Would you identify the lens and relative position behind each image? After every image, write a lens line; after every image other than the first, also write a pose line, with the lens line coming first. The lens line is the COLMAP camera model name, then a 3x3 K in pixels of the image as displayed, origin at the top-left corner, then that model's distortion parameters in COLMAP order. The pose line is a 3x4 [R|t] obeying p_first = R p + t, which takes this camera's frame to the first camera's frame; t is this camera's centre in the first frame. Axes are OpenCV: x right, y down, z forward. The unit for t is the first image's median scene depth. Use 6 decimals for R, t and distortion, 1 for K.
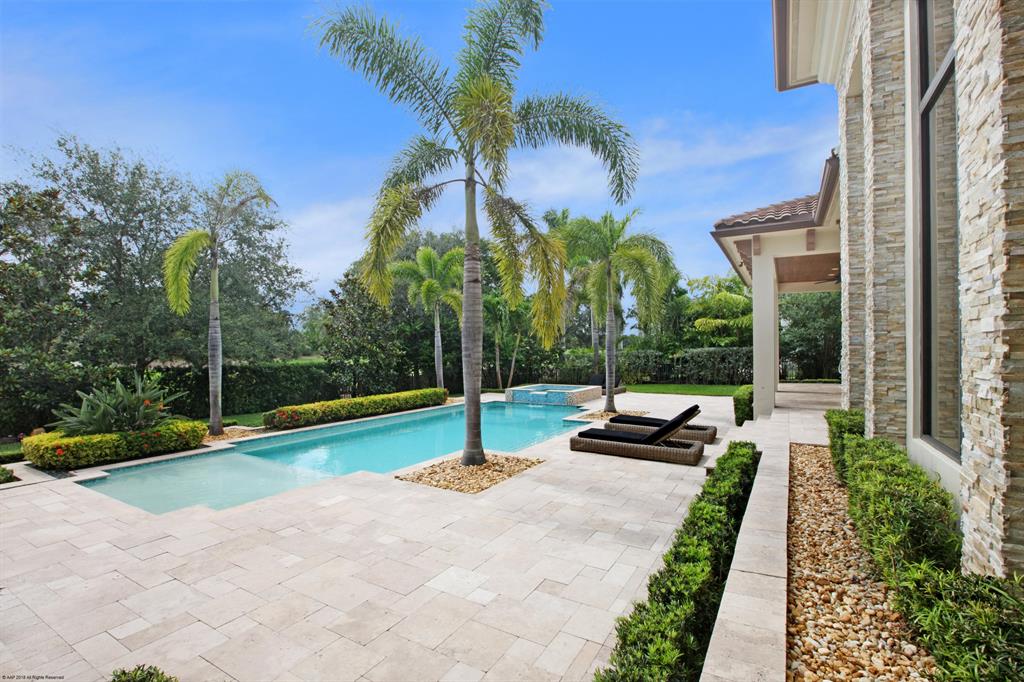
lens RADIAL K [[478.5, 0, 508.8], [0, 478.5, 345.4], [0, 0, 1]] dist [-0.023989, 0.000026]
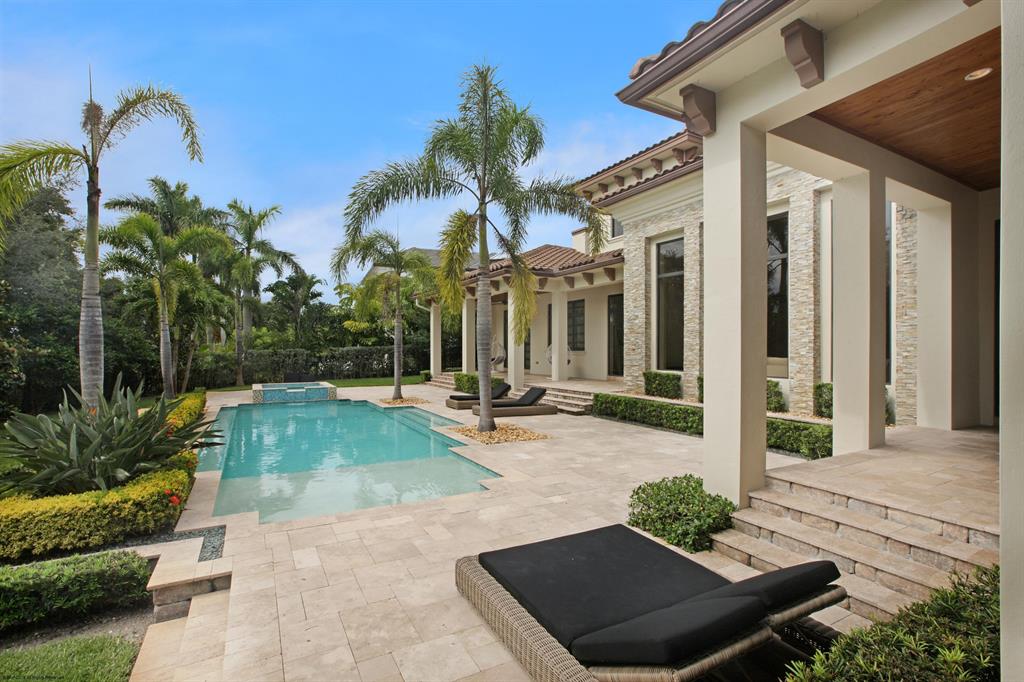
lens RADIAL K [[478.5, 0, 508.4], [0, 478.5, 345.6], [0, 0, 1]] dist [-0.023989, 0.000026]
pose [[0.518639, 0.004995, 0.854979, -0.668825], [-0.005428, 0.999982, -0.002550, 0.007421], [-0.854976, -0.003319, 0.518656, 0.145674]]
